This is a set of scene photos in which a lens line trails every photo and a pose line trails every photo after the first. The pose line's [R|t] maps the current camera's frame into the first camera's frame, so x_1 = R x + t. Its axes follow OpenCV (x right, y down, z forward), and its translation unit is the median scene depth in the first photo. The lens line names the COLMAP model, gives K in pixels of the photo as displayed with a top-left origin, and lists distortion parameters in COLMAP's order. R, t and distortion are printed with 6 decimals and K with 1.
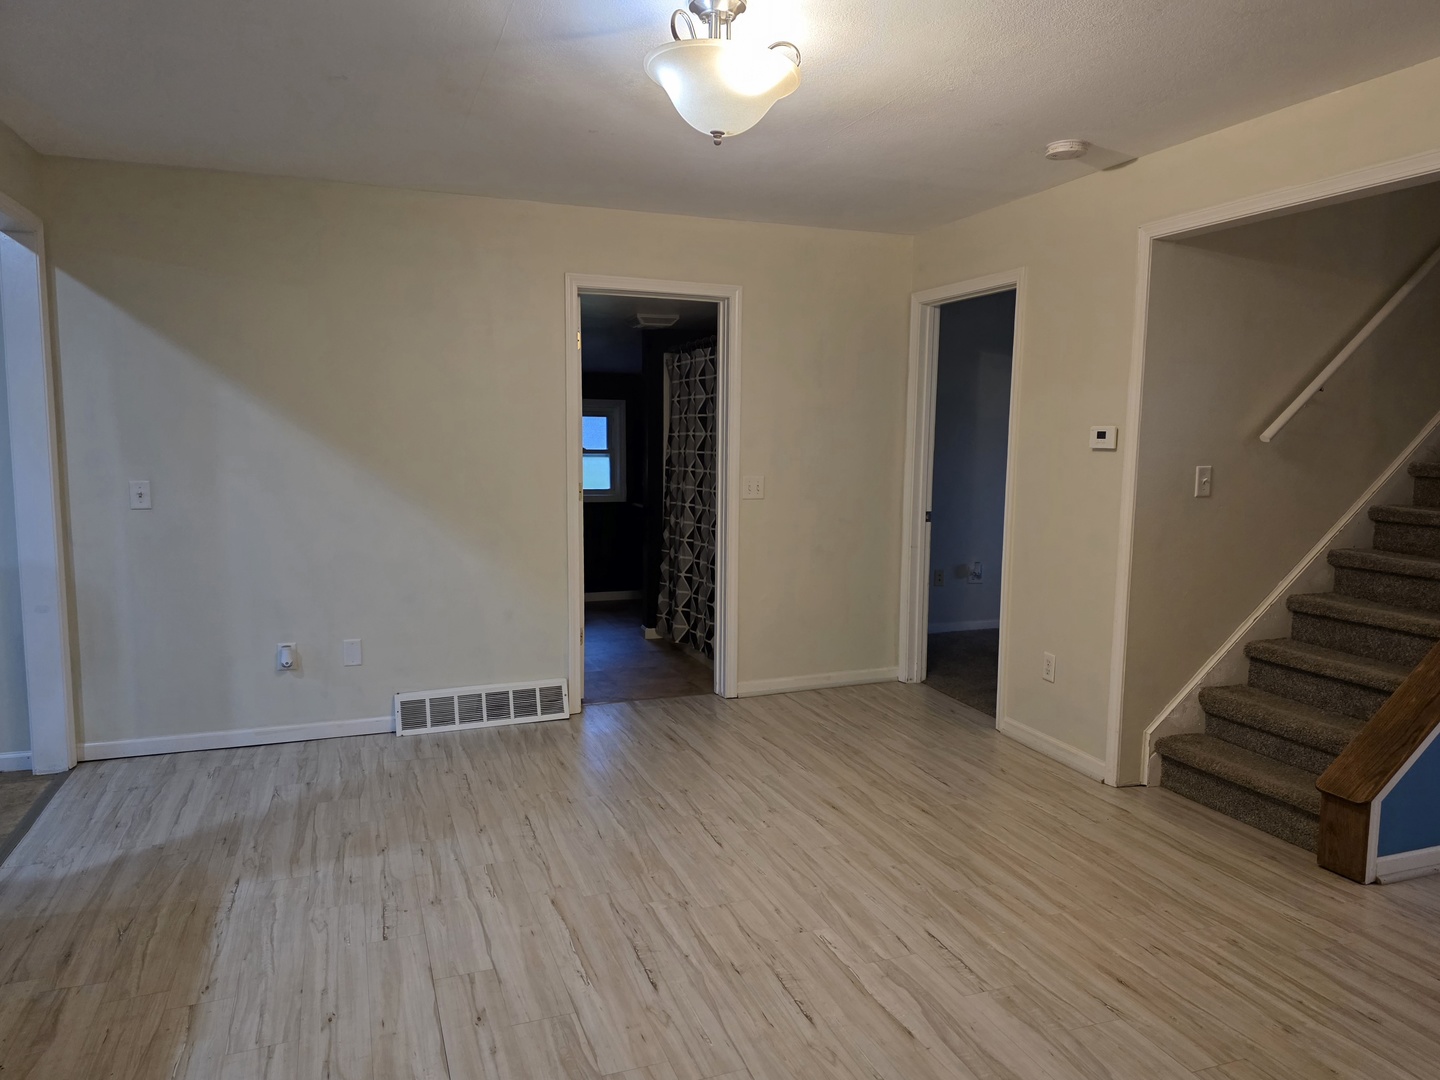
lens RADIAL K [[984.9, 0, 720.0], [0, 984.9, 540.0], [0, 0, 1]] dist [0.067419, -0.046629]
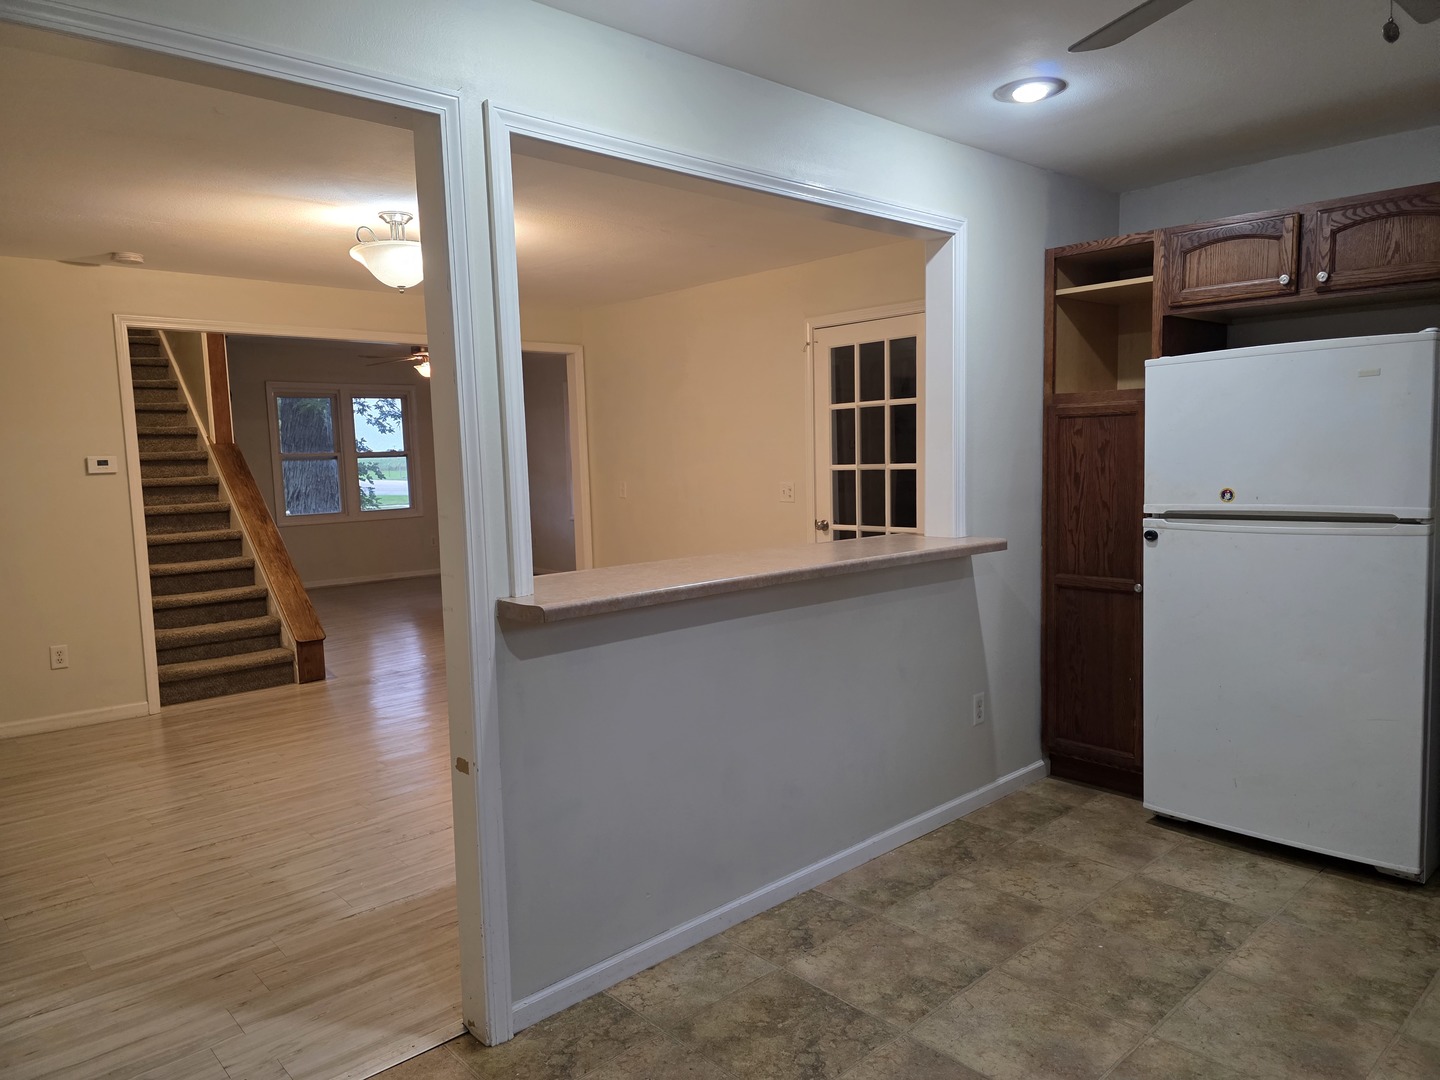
lens RADIAL K [[984.9, 0, 720.0], [0, 984.9, 540.0], [0, 0, 1]] dist [0.067419, -0.046629]
pose [[-0.387090, -0.080213, 0.918546, -1.666498], [0.115392, 0.984162, 0.134571, -0.126550], [-0.914793, 0.158084, -0.371703, 1.083160]]
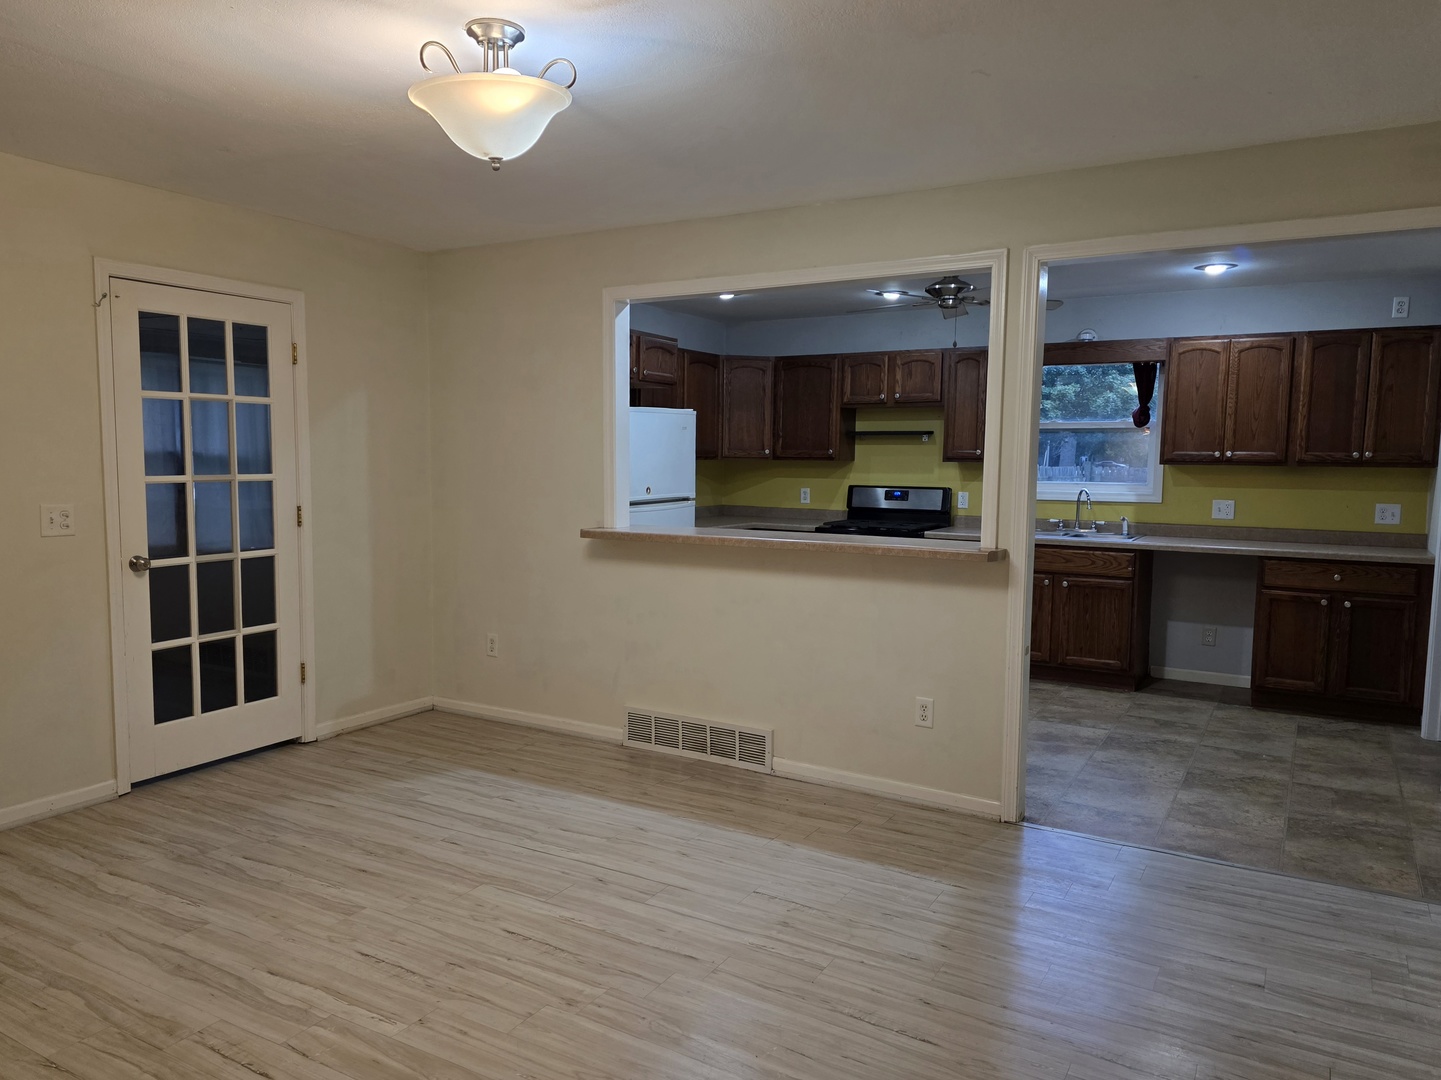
lens RADIAL K [[985.6, 0, 720.5], [0, 985.6, 540.0], [0, 0, 1]] dist [0.067419, -0.046629]
pose [[-0.761721, 0.040471, -0.646640, 0.435182], [-0.085517, 0.983035, 0.162261, -0.196968], [0.642237, 0.178896, -0.745337, 1.745585]]
